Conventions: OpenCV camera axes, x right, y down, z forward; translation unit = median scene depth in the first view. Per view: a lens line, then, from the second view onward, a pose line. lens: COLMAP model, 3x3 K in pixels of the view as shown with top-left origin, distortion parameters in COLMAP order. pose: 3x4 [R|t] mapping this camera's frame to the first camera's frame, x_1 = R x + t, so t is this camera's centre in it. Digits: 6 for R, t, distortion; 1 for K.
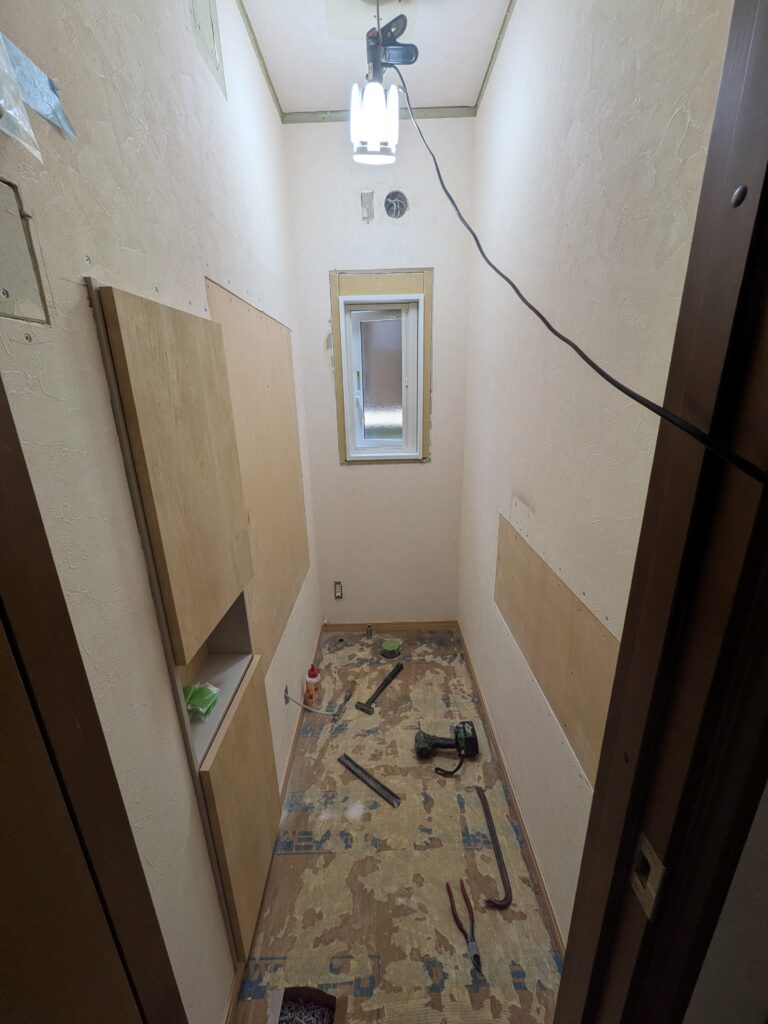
lens RADIAL K [[409.1, 0, 384.3], [0, 409.1, 512.1], [0, 0, 1]] dist [-0.001627, 0.000202]
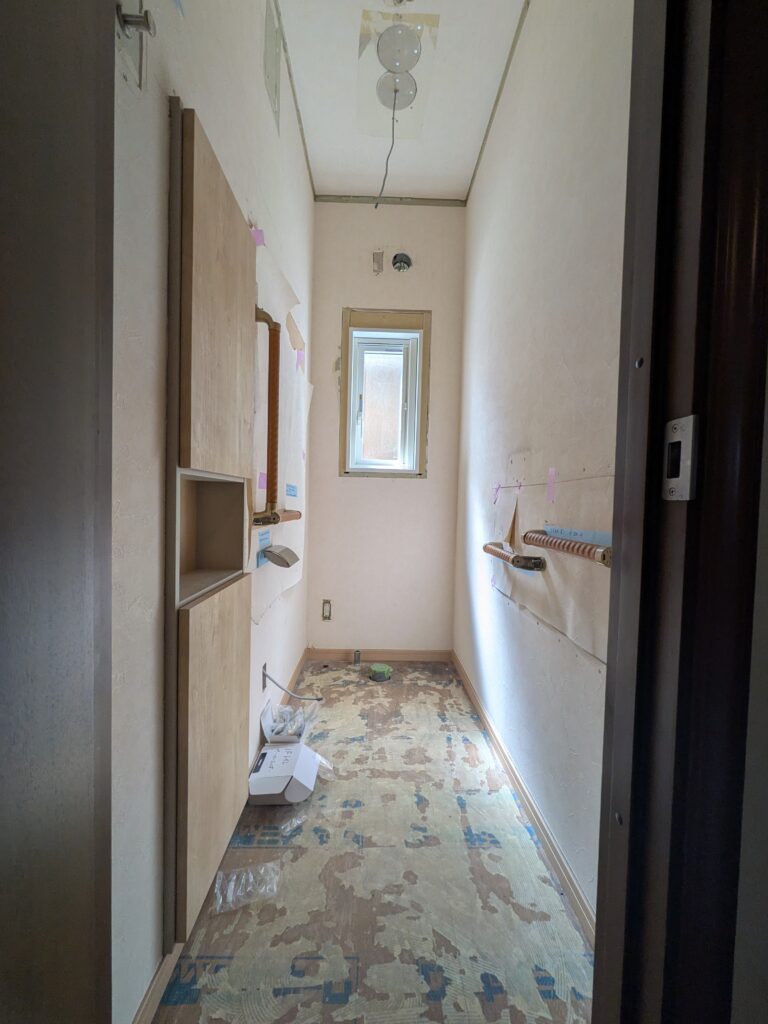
lens RADIAL K [[409.1, 0, 382.6], [0, 409.1, 513.0], [0, 0, 1]] dist [-0.001627, 0.000202]
pose [[0.998768, 0.047424, 0.014601, -0.009884], [-0.041601, 0.960667, -0.274569, 0.287073], [-0.027048, 0.273624, 0.961456, 0.032647]]
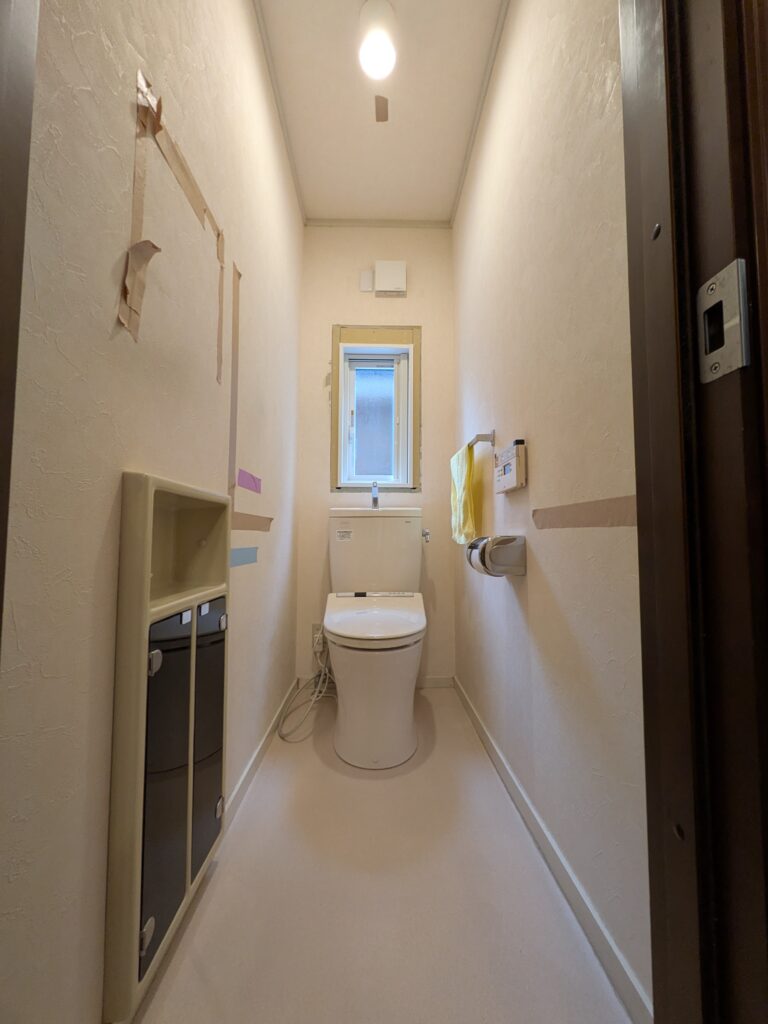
lens RADIAL K [[409.1, 0, 384.2], [0, 409.1, 516.6], [0, 0, 1]] dist [-0.001627, 0.000202]
pose [[0.999350, 0.028382, 0.022213, 0.002514], [-0.018614, 0.934214, -0.356227, 0.333845], [-0.030862, 0.355582, 0.934135, 0.096523]]
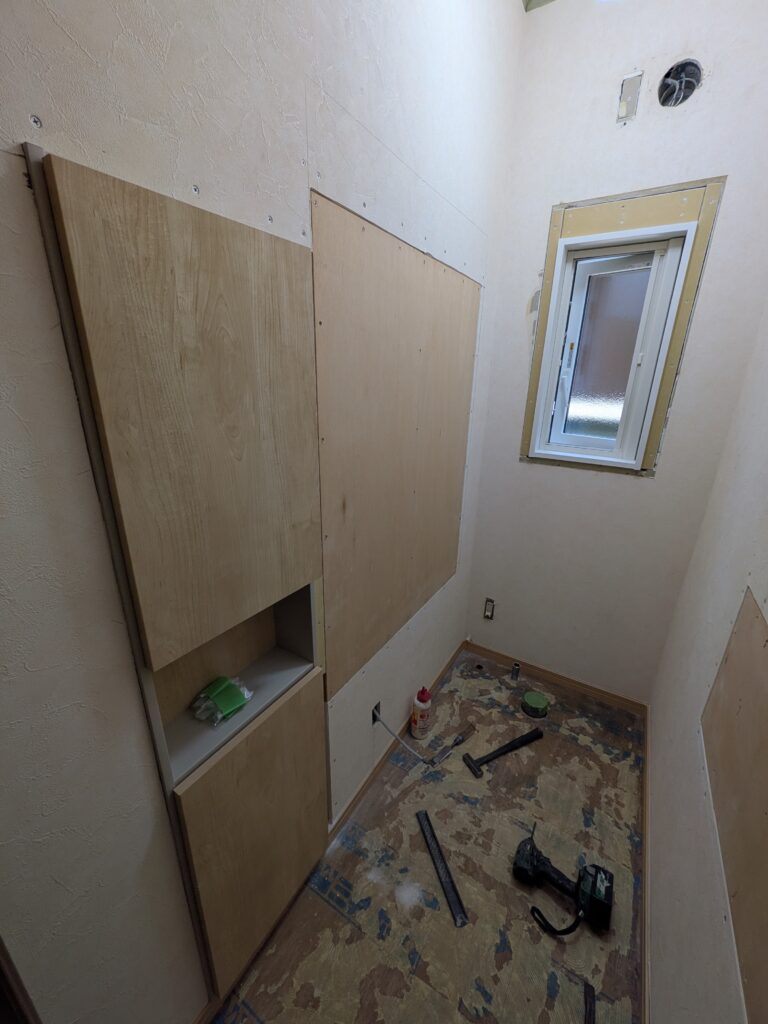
lens RADIAL K [[409.1, 0, 384.2], [0, 409.1, 510.9], [0, 0, 1]] dist [-0.001627, 0.000202]
pose [[0.846537, 0.211505, -0.488510, 0.088978], [-0.198536, 0.976911, 0.078920, -0.034681], [0.493922, 0.030178, 0.868982, 0.202754]]
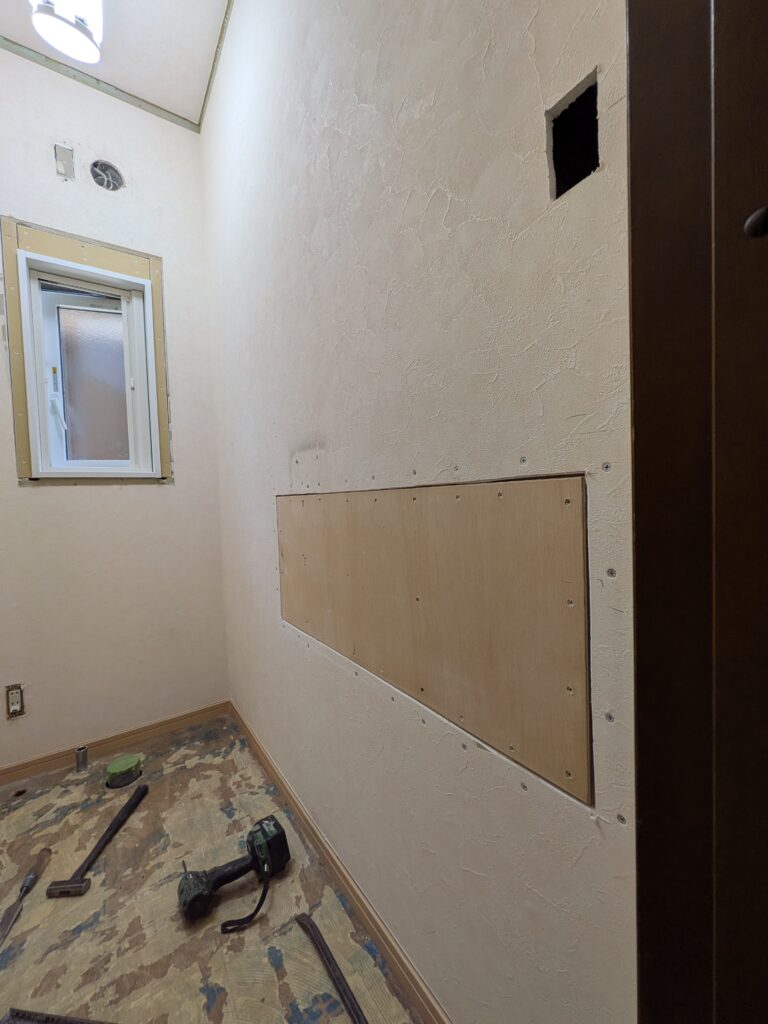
lens RADIAL K [[409.1, 0, 381.7], [0, 409.1, 513.1], [0, 0, 1]] dist [-0.001627, 0.000202]
pose [[0.830412, -0.030223, 0.556330, 0.008995], [0.186505, 0.955999, -0.226454, 0.204930], [-0.525007, 0.291808, 0.799510, 0.216169]]
